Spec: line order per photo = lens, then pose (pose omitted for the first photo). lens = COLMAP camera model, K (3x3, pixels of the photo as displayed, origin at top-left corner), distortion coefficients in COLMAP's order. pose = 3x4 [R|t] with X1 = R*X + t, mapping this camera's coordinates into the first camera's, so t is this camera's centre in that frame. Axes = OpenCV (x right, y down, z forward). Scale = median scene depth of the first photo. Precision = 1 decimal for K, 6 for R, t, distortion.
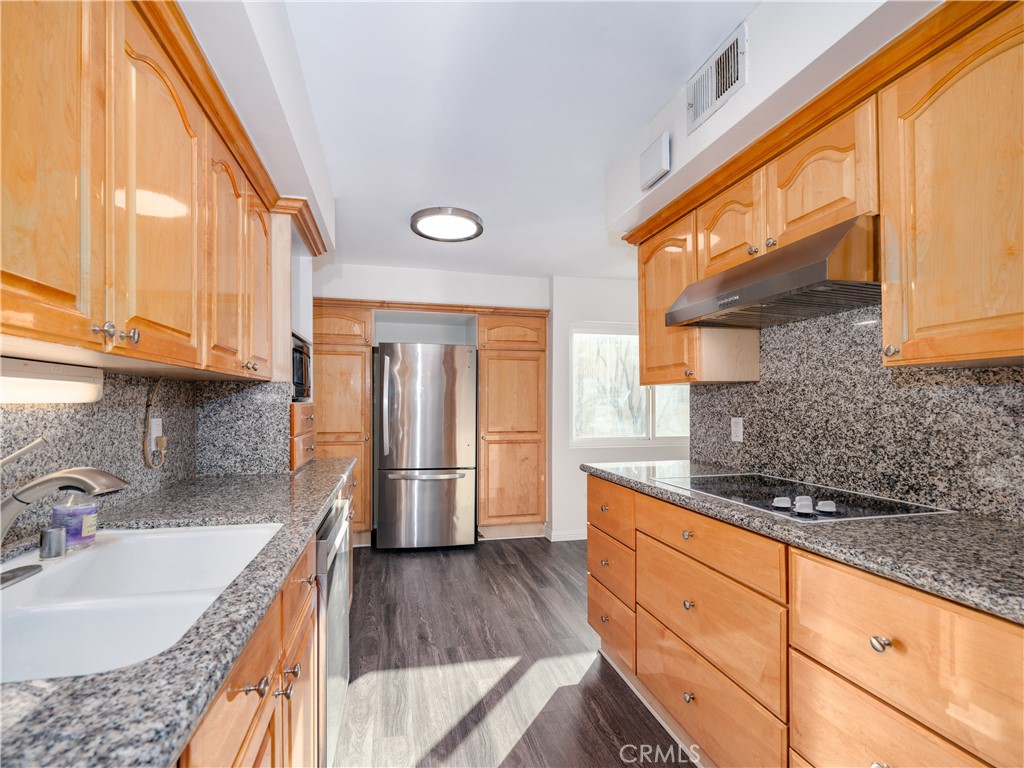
lens RADIAL K [[480.7, 0, 502.7], [0, 480.7, 398.5], [0, 0, 1]] dist [-0.007977, 0.002779]
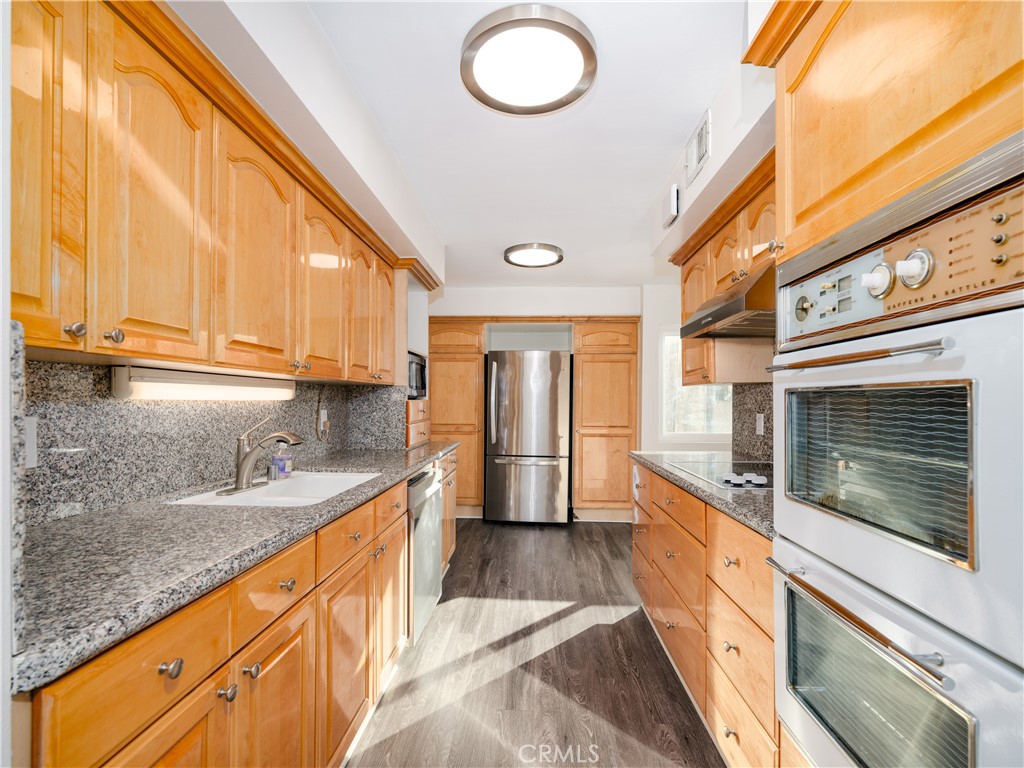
lens RADIAL K [[480.7, 0, 512.1], [0, 480.7, 391.6], [0, 0, 1]] dist [-0.007977, 0.002779]
pose [[0.961597, -0.003416, -0.274442, 0.230763], [0.000810, 0.999953, -0.009610, -0.002572], [0.274462, 0.009019, 0.961556, -0.265103]]
